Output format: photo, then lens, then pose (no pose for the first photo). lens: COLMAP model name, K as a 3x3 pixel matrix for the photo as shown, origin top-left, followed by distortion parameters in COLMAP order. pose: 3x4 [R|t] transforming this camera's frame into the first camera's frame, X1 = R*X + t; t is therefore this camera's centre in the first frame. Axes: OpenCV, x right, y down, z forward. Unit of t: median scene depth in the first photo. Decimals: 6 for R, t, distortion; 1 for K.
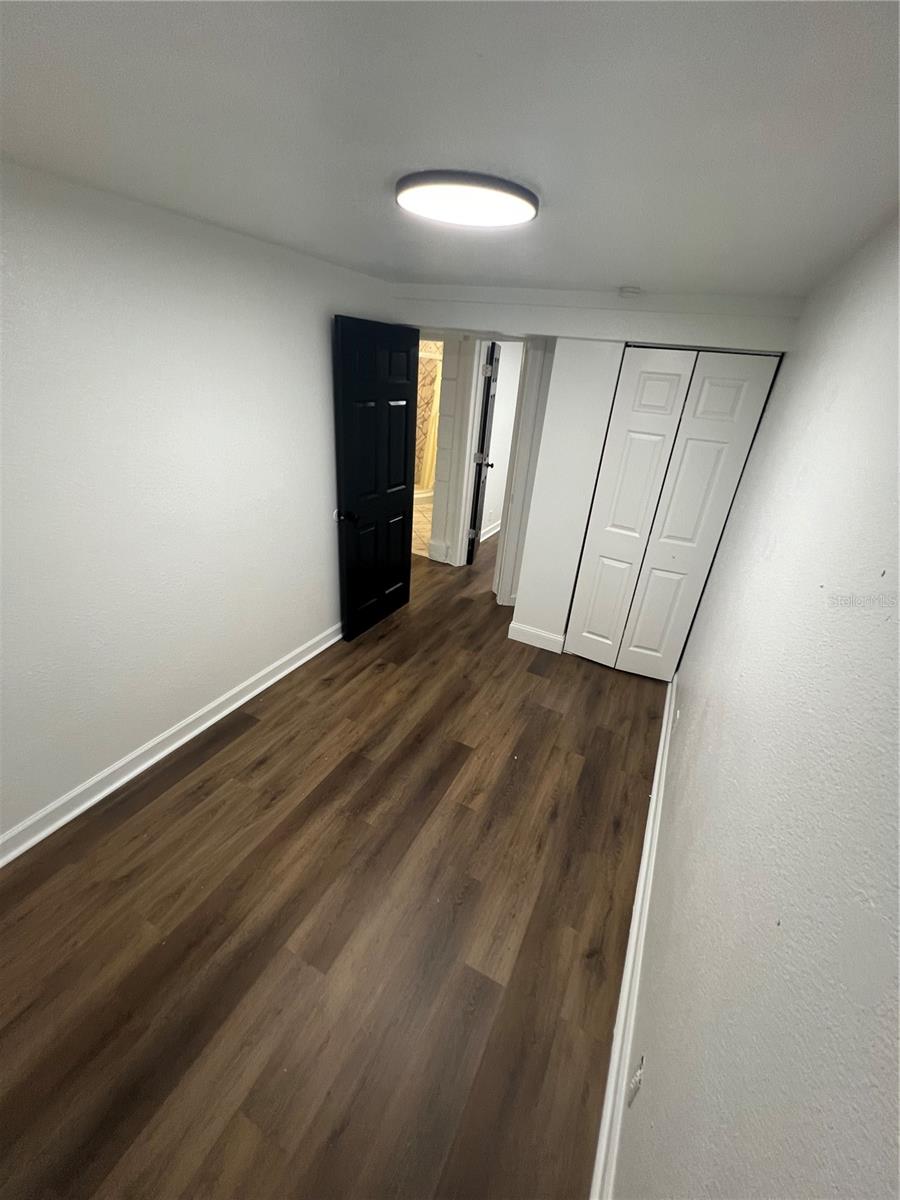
lens RADIAL K [[481.7, 0, 455.1], [0, 481.7, 598.2], [0, 0, 1]] dist [-0.002375, 0.000109]
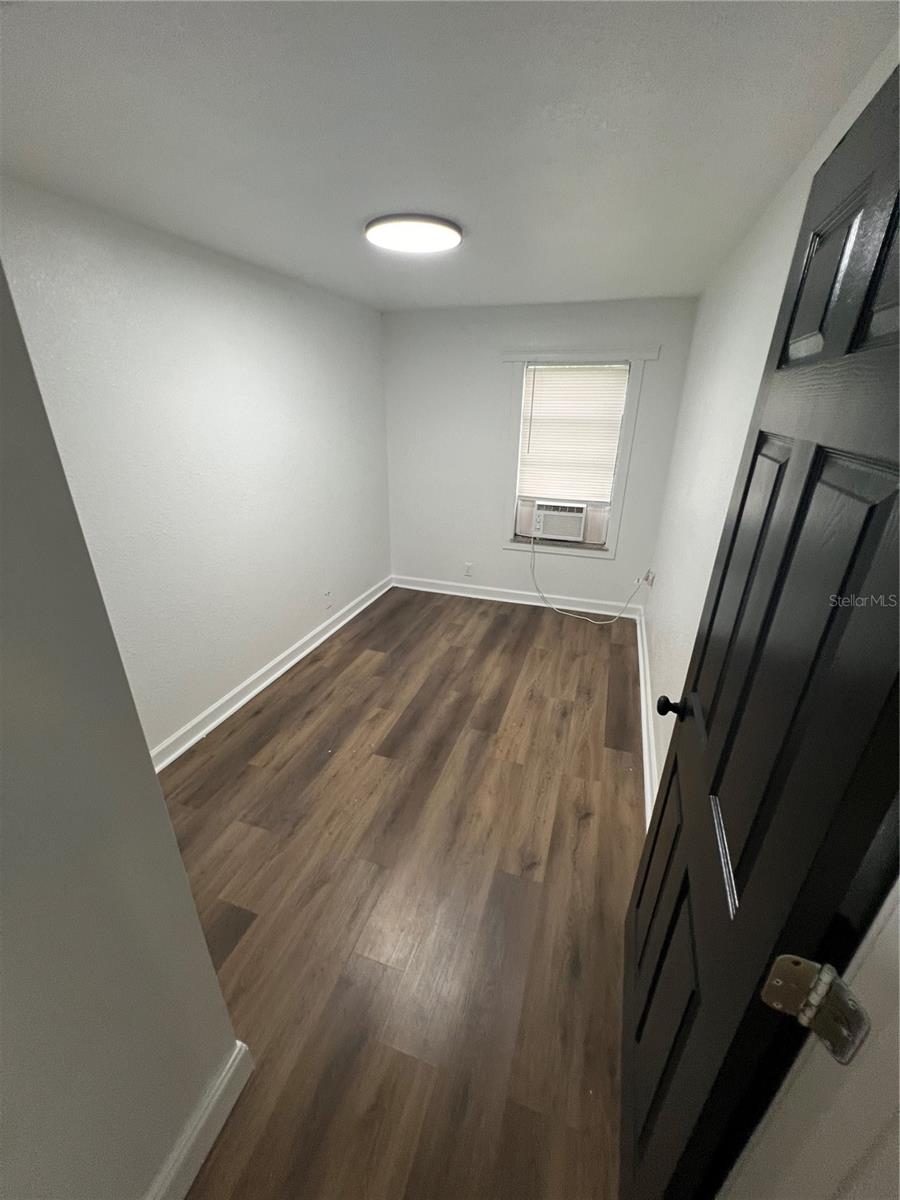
lens RADIAL K [[482.8, 0, 448.3], [0, 482.8, 600.8], [0, 0, 1]] dist [-0.000636, -0.000011]
pose [[-0.986673, -0.043246, -0.156864, 0.058805], [-0.146738, 0.653087, 0.742930, -0.616053], [0.070318, 0.756047, -0.650729, 1.449469]]
